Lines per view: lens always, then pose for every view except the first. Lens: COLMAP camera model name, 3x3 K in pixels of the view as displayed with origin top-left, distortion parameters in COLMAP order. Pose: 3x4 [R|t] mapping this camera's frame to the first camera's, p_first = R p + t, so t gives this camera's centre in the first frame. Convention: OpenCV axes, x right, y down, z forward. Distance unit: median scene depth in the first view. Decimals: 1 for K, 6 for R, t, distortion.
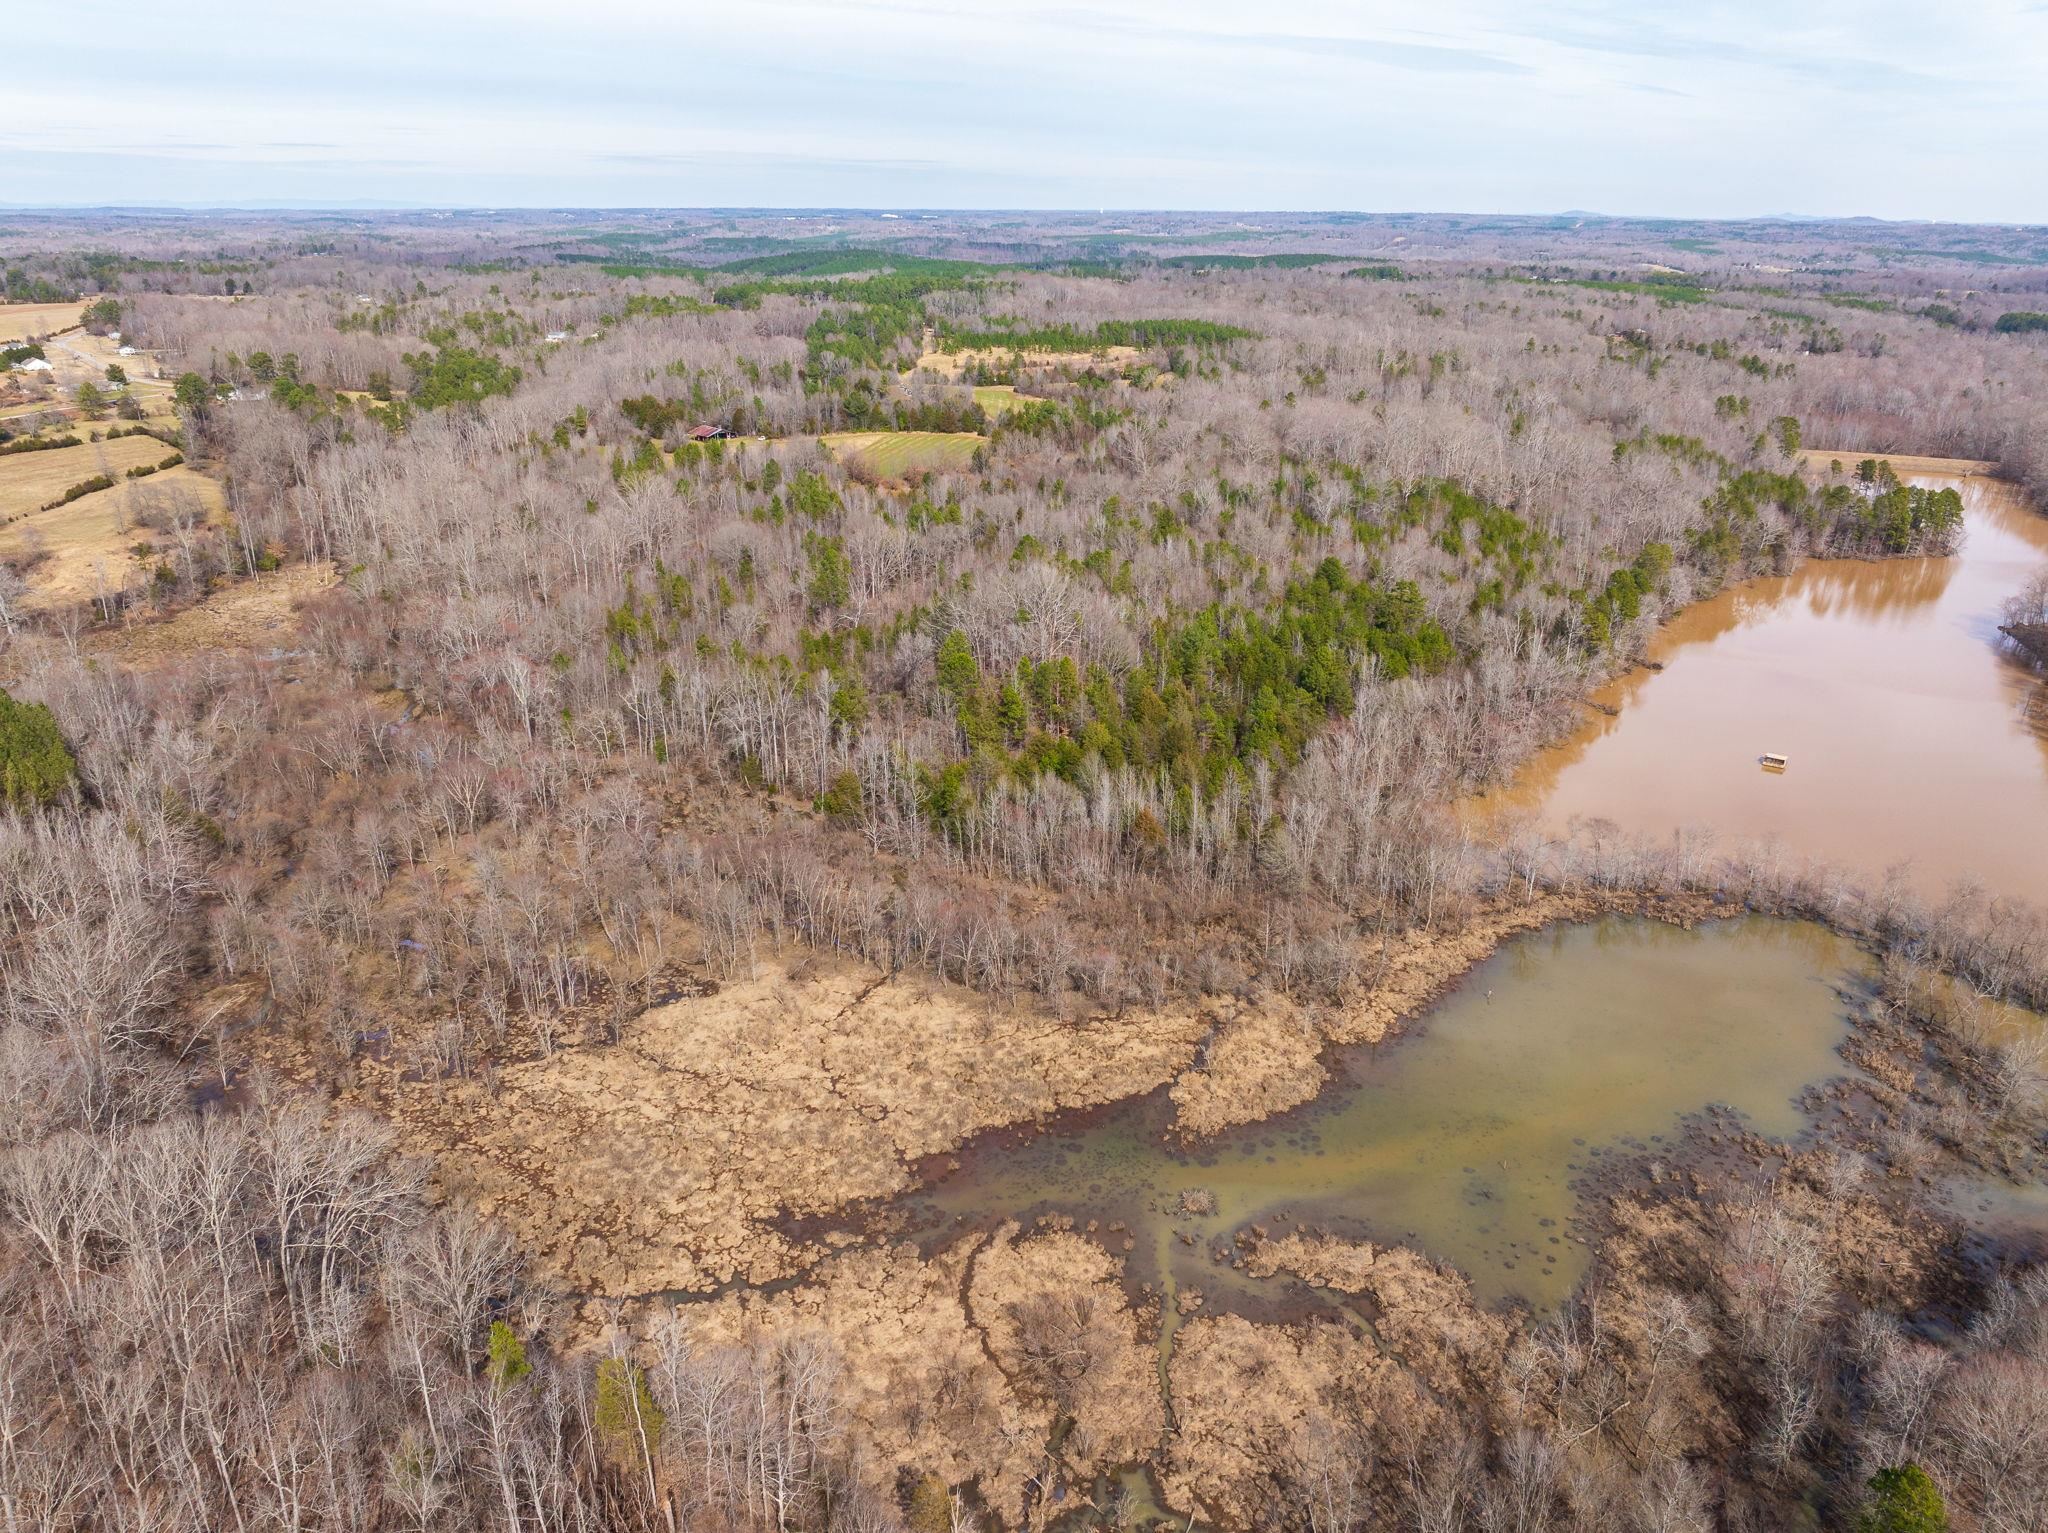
lens RADIAL K [[1429.1, 0, 1029.9], [0, 1429.1, 773.0], [0, 0, 1]] dist [-0.043938, 0.012941]
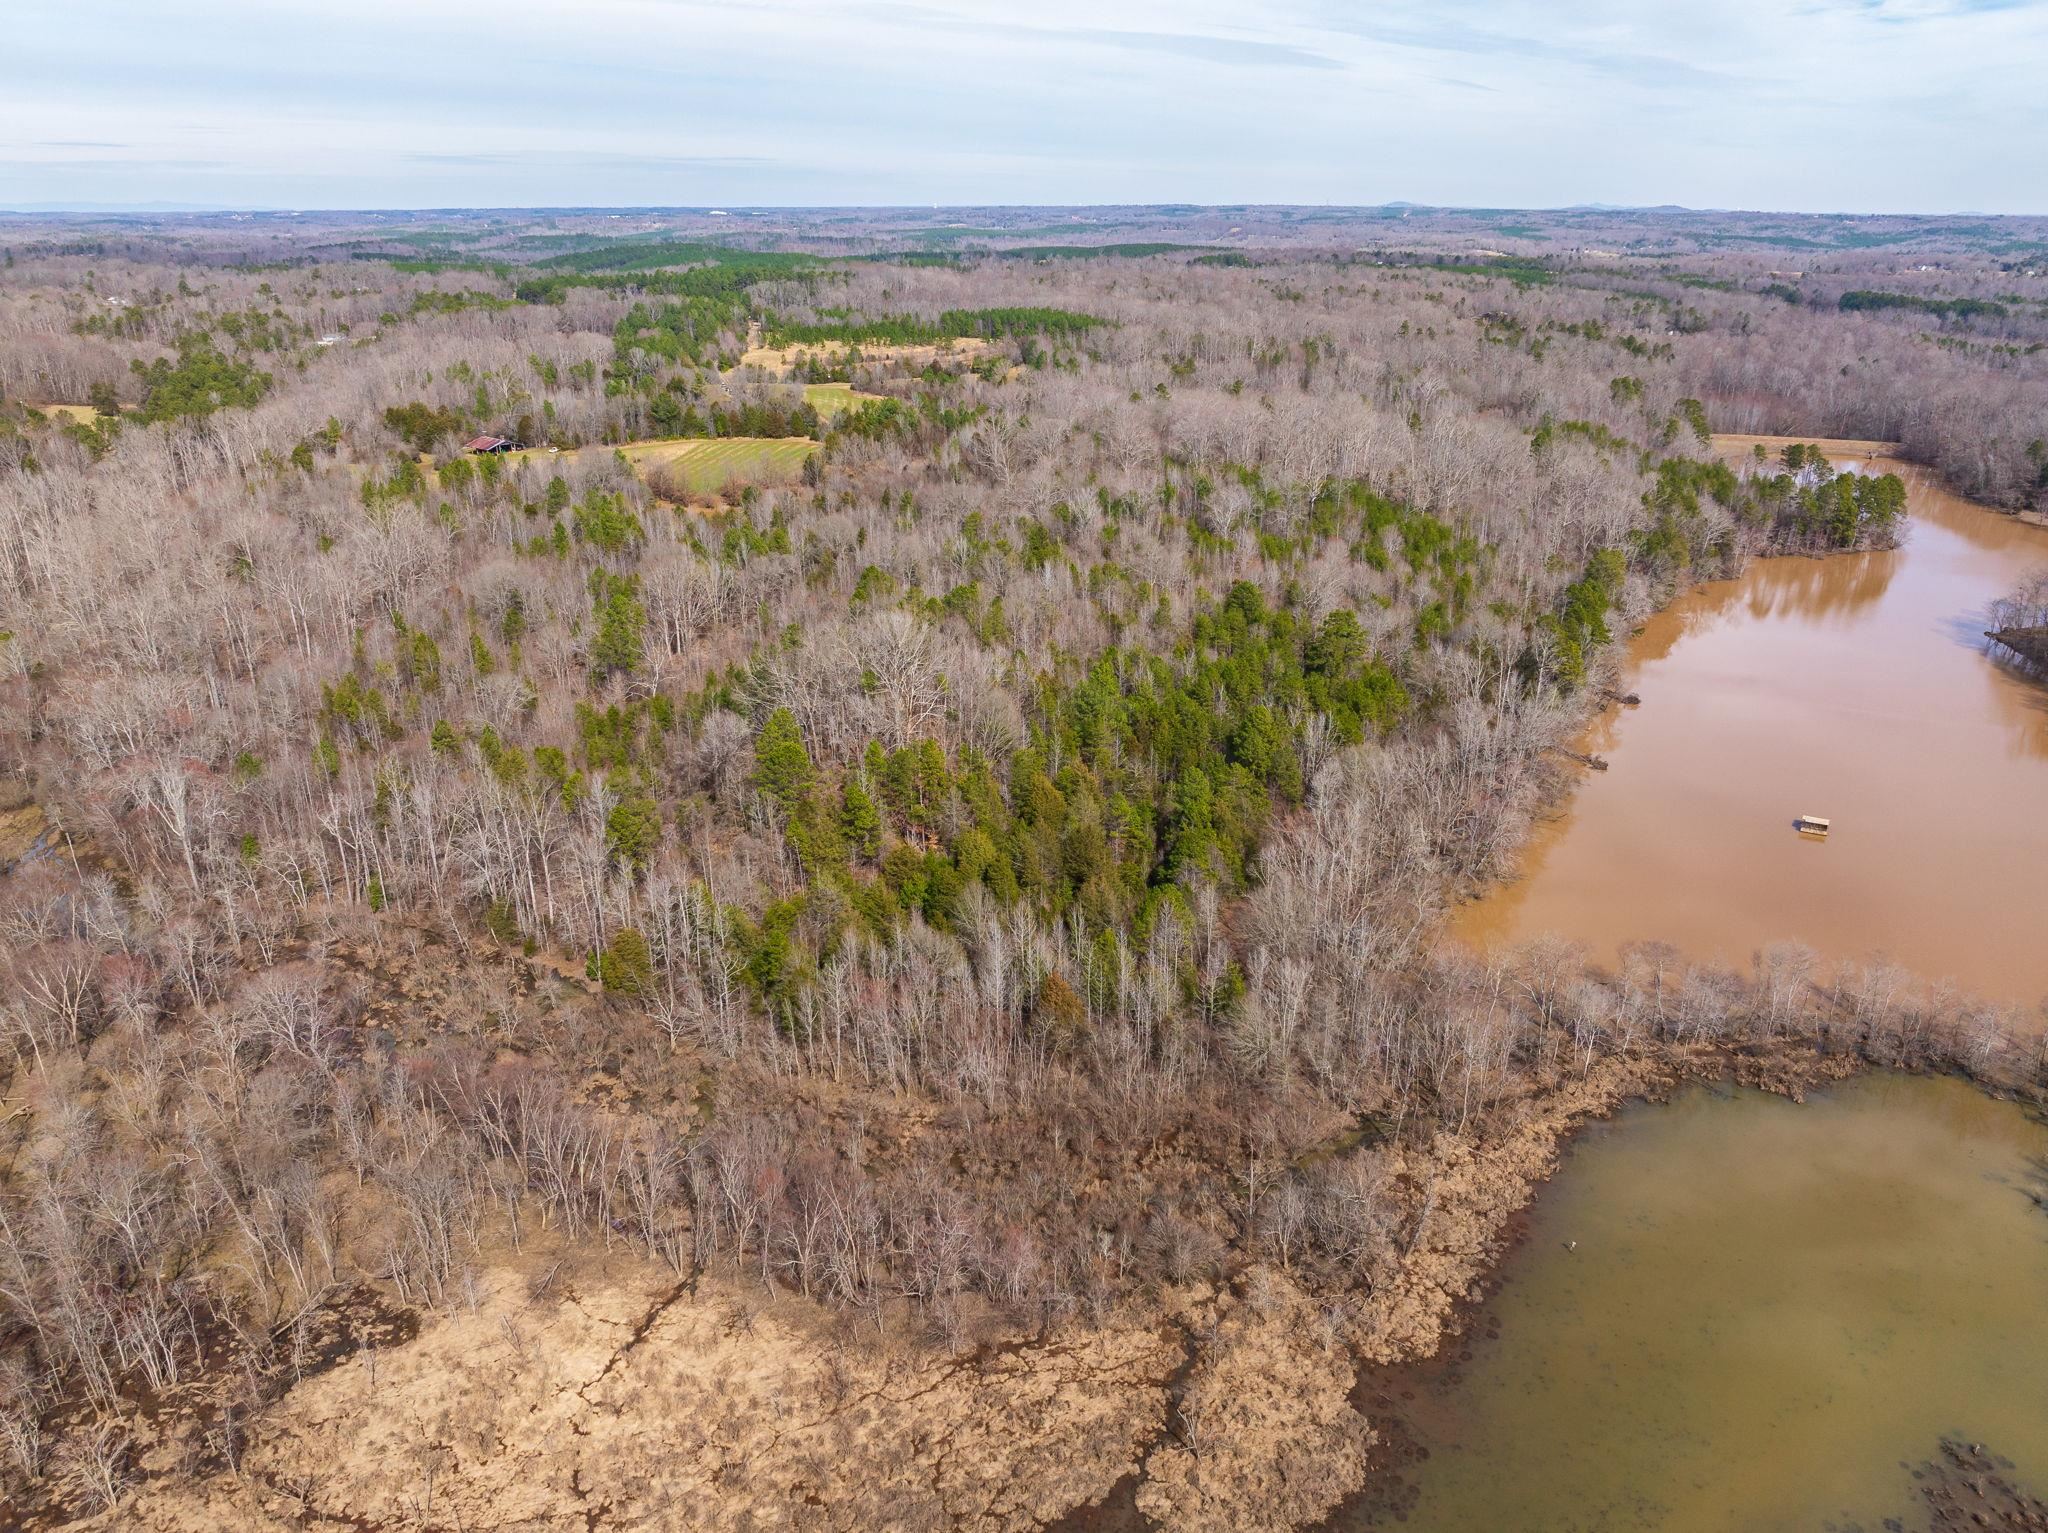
lens RADIAL K [[1421.9, 0, 1032.2], [0, 1421.9, 789.5], [0, 0, 1]] dist [-0.025218, -0.019909]
pose [[0.993907, -0.046792, 0.099800, 0.002071], [0.045471, 0.998846, 0.015480, -0.039901], [-0.100409, -0.010848, 0.994887, 0.157016]]
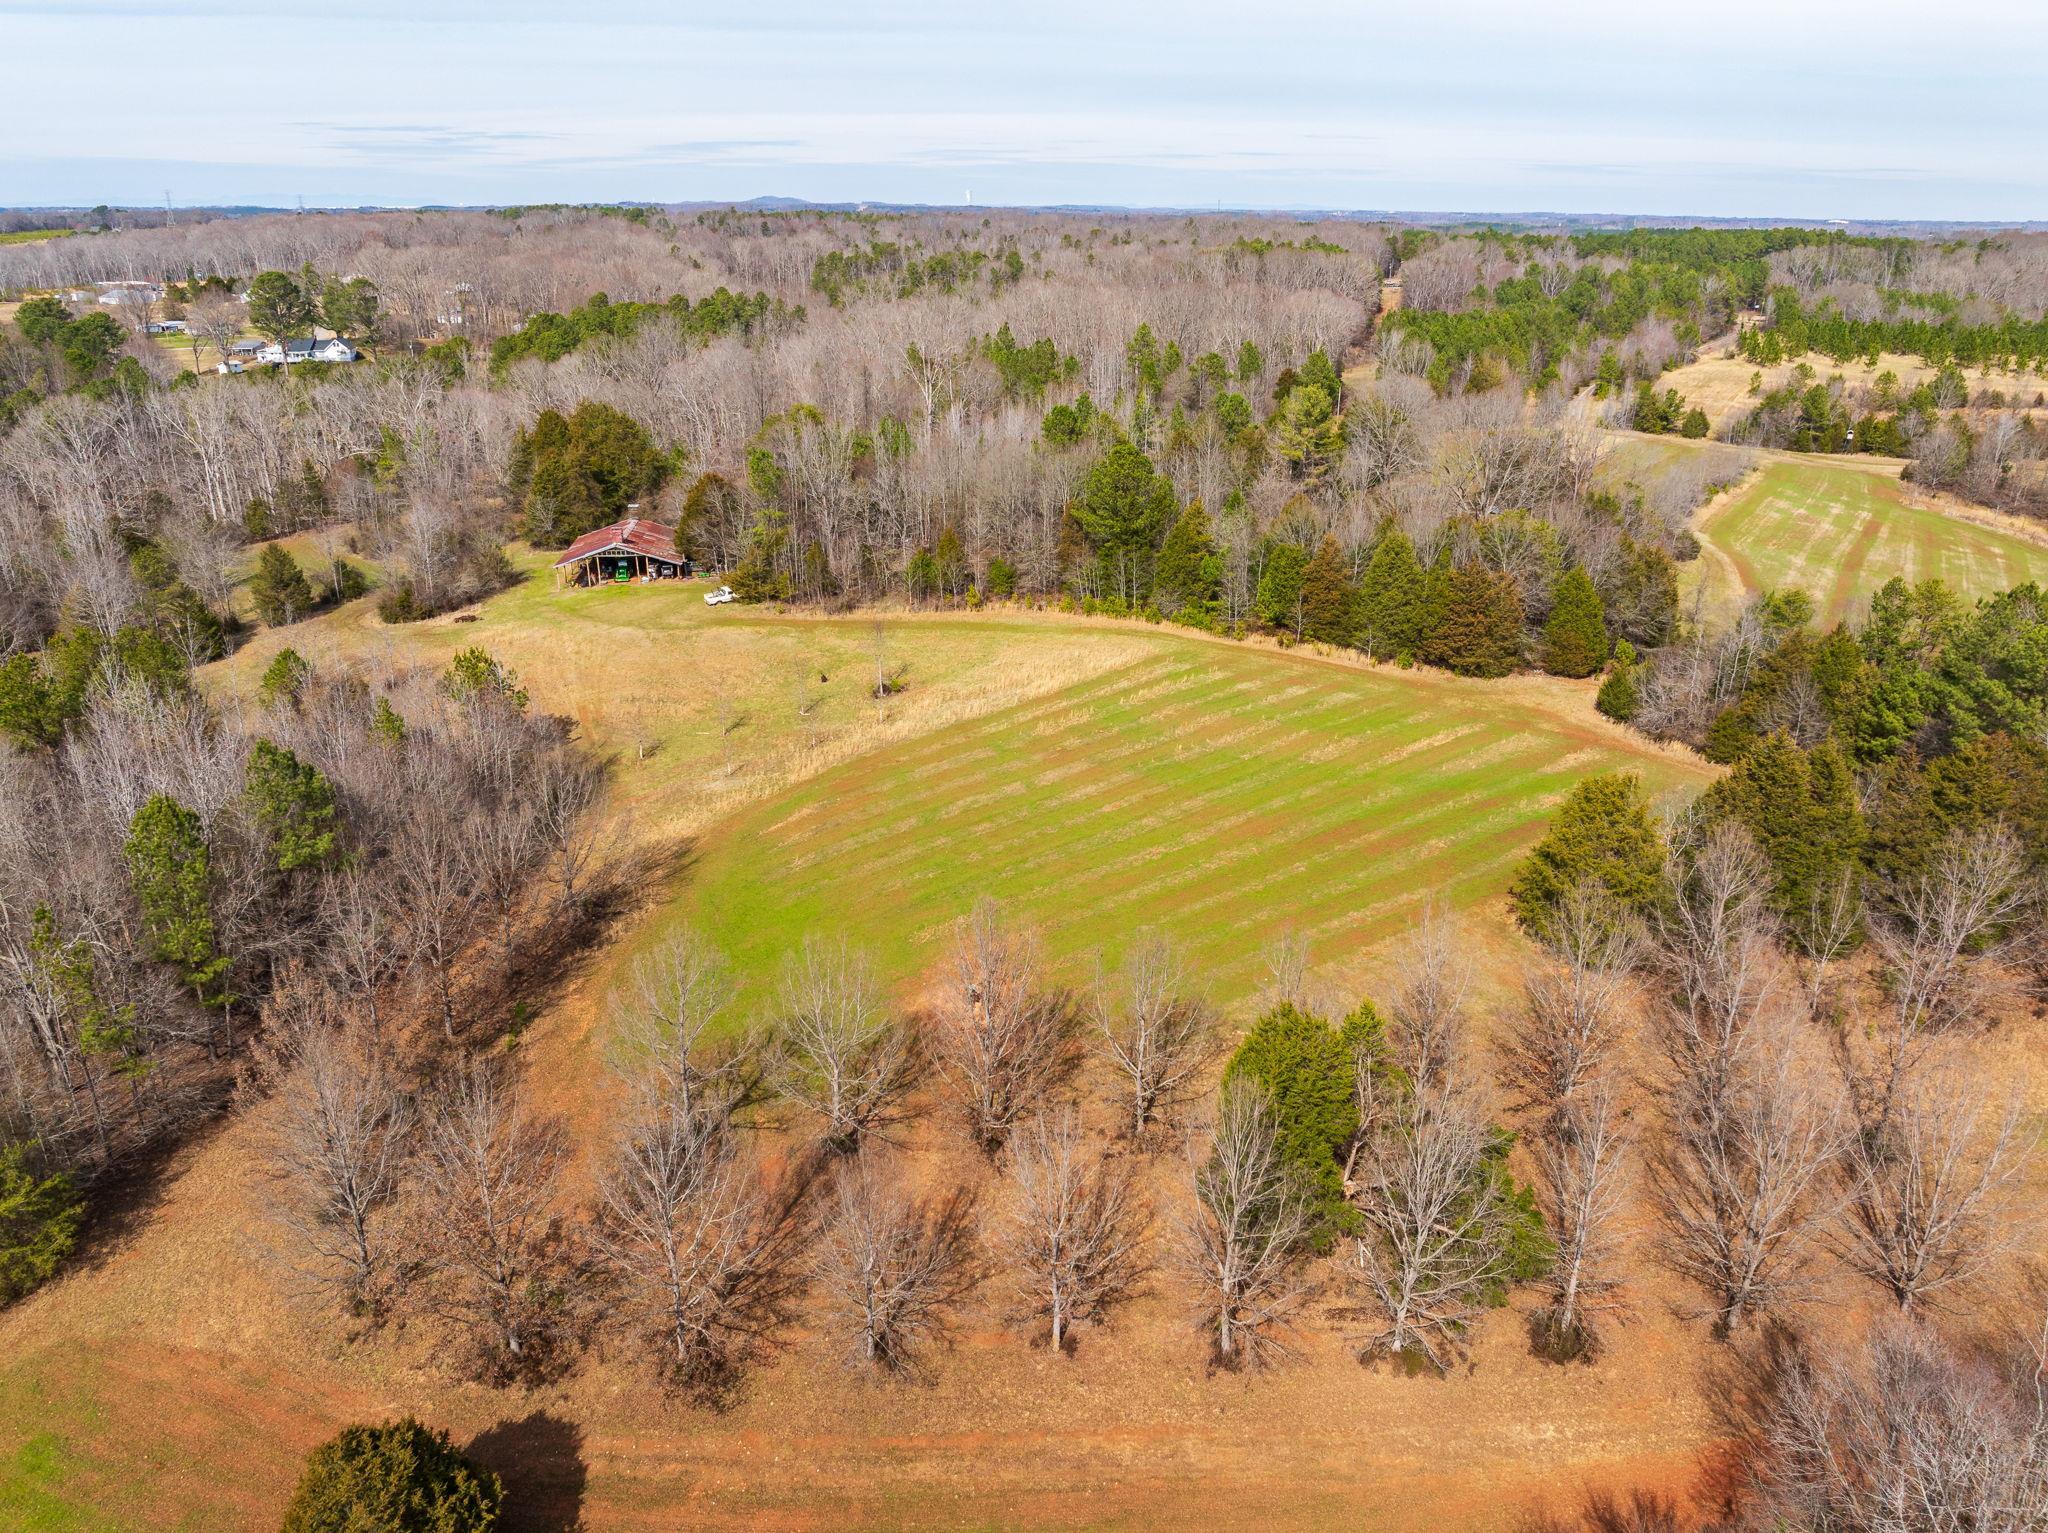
lens RADIAL K [[1438.5, 0, 1033.8], [0, 1438.5, 760.3], [0, 0, 1]] dist [-0.054368, 0.024811]
pose [[0.832599, 0.195341, -0.518286, 0.005206], [-0.203771, 0.978146, 0.041313, -0.274674], [0.515030, 0.071215, 0.854209, 0.970221]]
